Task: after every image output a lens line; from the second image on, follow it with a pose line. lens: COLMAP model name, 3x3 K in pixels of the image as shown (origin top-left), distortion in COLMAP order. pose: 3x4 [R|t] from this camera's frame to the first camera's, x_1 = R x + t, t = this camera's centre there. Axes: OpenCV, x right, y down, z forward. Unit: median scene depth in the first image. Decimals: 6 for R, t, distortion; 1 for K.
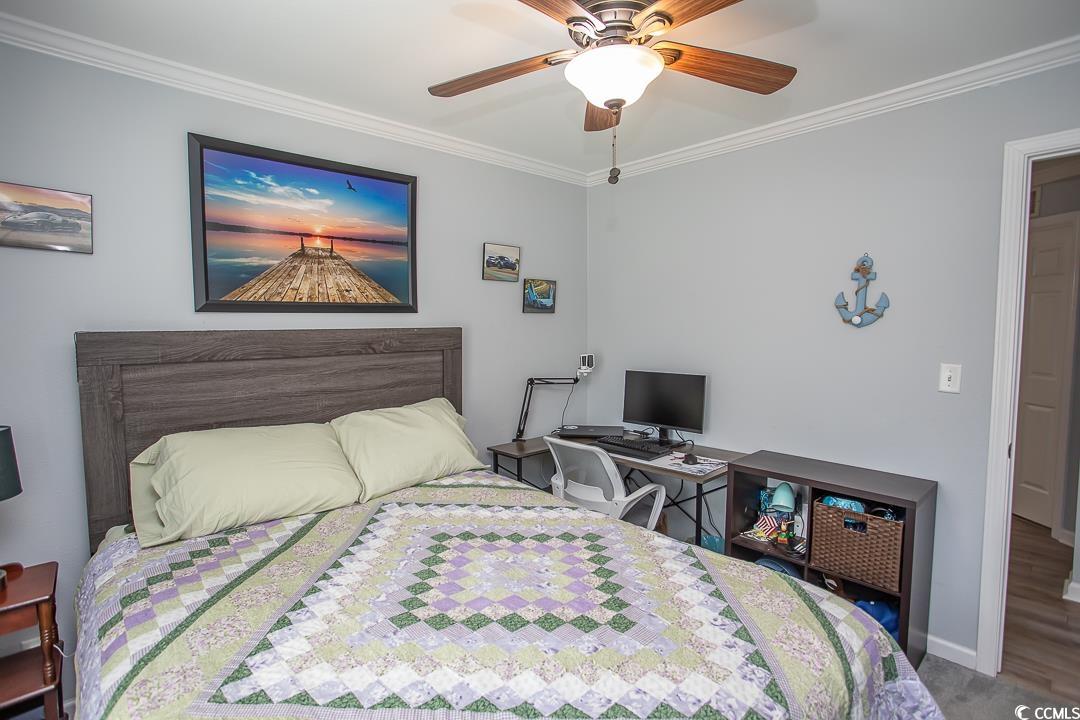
lens RADIAL K [[524.7, 0, 538.3], [0, 524.7, 357.2], [0, 0, 1]] dist [-0.061507, 0.034769]
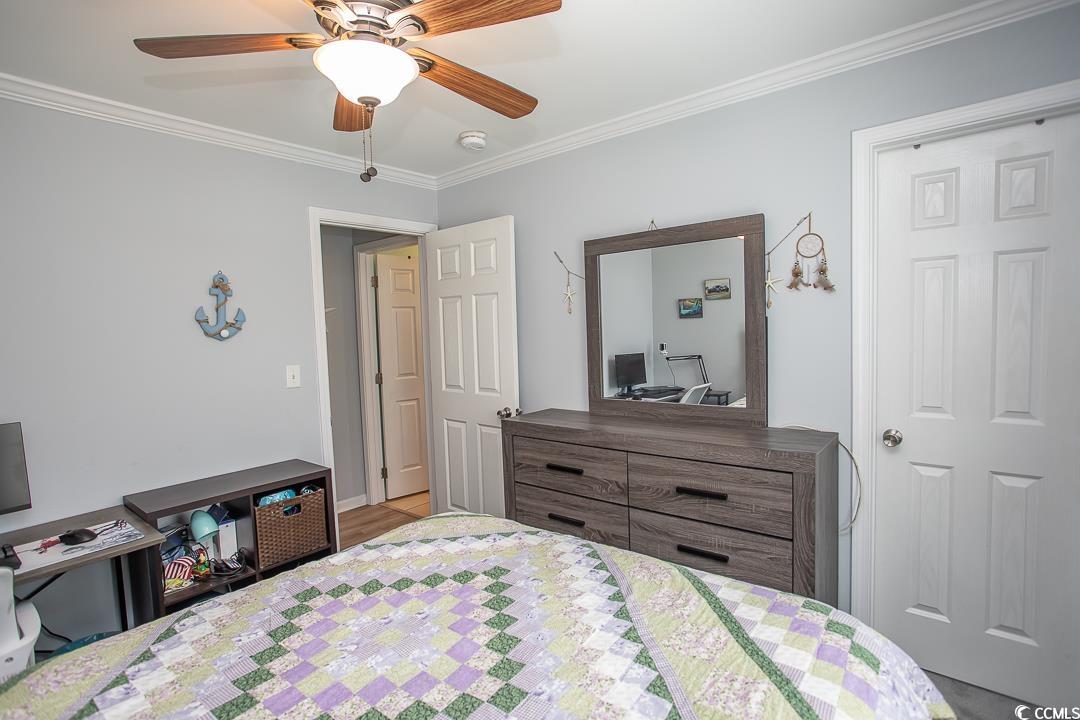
lens RADIAL K [[524.7, 0, 538.3], [0, 524.7, 357.2], [0, 0, 1]] dist [-0.061507, 0.034769]
pose [[-0.143440, -0.049963, 0.988397, -0.536017], [0.106124, 0.992190, 0.065556, -0.025525], [-0.983953, 0.114296, -0.137017, 0.532422]]
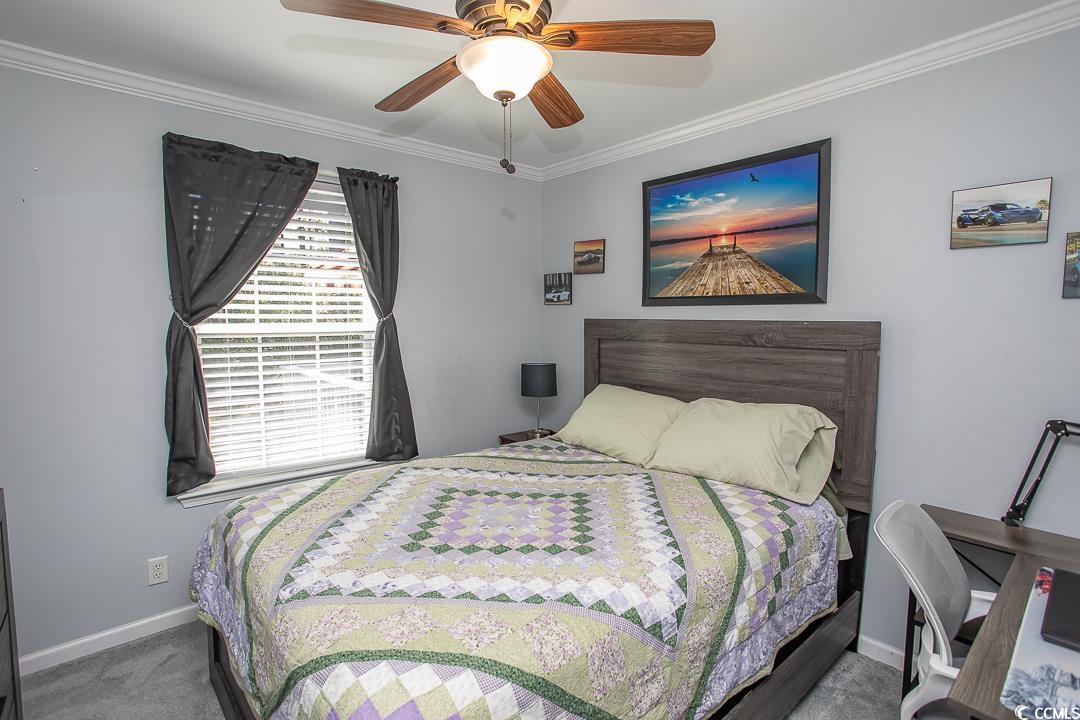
lens RADIAL K [[524.7, 0, 538.3], [0, 524.7, 357.2], [0, 0, 1]] dist [-0.061507, 0.034769]
pose [[-0.030925, 0.079176, -0.996381, 0.730772], [-0.070835, 0.994178, 0.081200, -0.040426], [0.997009, 0.073090, -0.025137, 0.687708]]
